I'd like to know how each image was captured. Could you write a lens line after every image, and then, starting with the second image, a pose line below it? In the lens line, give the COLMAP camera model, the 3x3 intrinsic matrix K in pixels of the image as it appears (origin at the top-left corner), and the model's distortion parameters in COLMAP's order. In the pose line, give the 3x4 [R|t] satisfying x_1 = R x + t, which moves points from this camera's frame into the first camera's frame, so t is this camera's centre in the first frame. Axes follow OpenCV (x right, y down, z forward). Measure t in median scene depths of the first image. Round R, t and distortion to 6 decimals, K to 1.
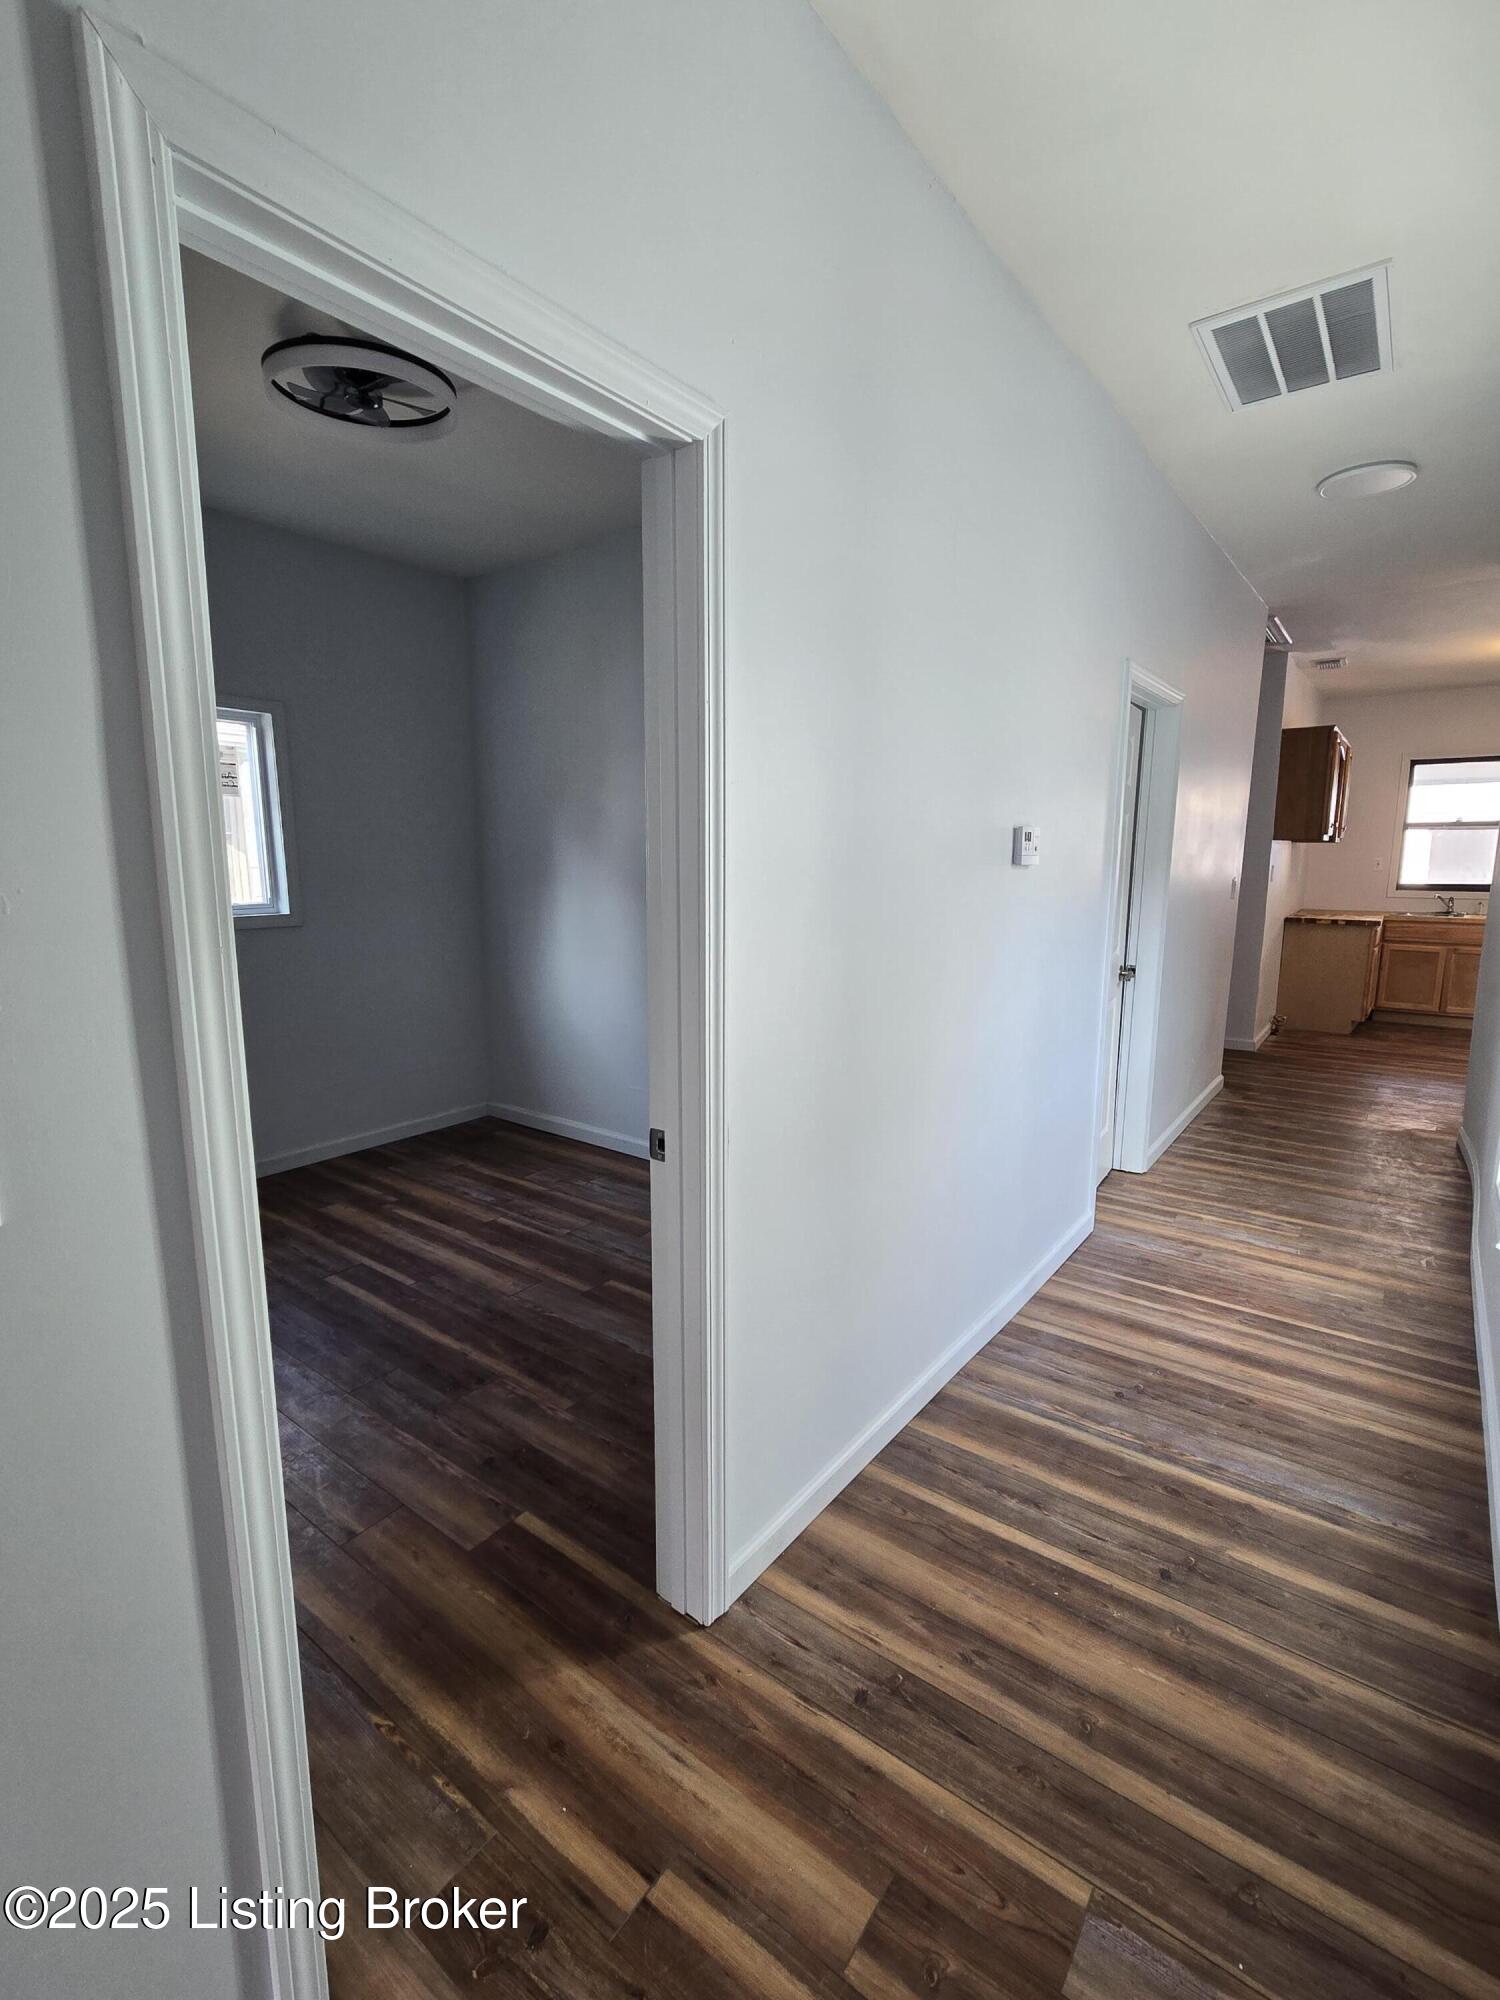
lens RADIAL K [[911.6, 0, 749.4], [0, 911.6, 999.5], [0, 0, 1]] dist [0.000464, 0.002945]
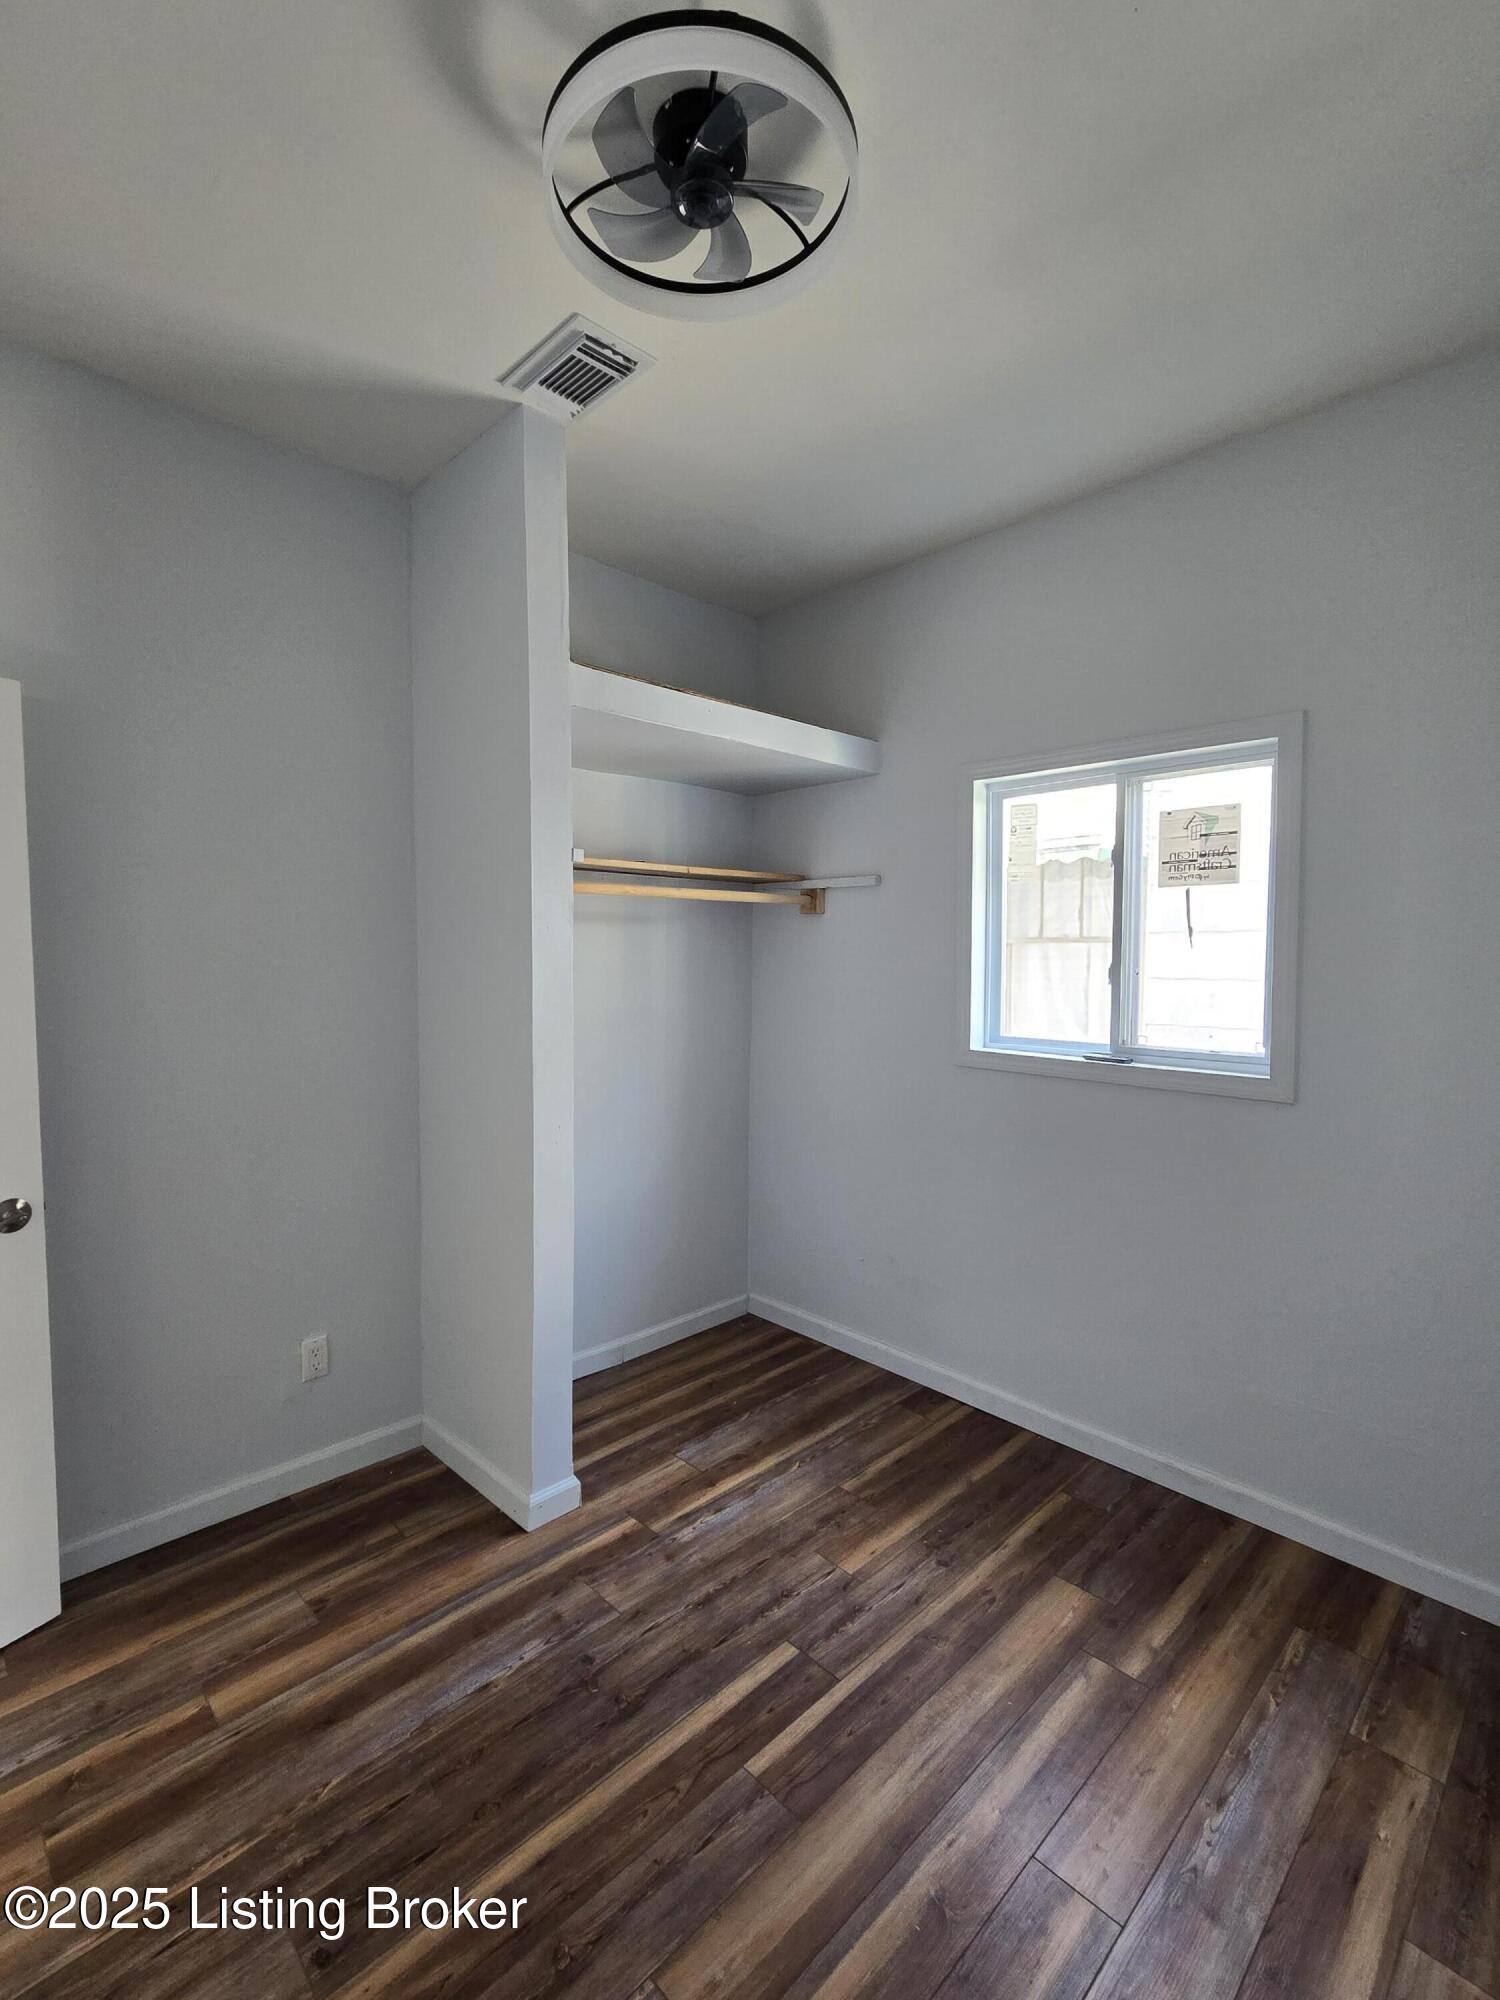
lens RADIAL K [[911.6, 0, 760.8], [0, 911.6, 1004.1], [0, 0, 1]] dist [0.000464, 0.002945]
pose [[-0.149505, 0.058706, -0.987017, 0.123552], [-0.160700, 0.983521, 0.082840, -0.164113], [0.975615, 0.170999, -0.137607, 0.911440]]
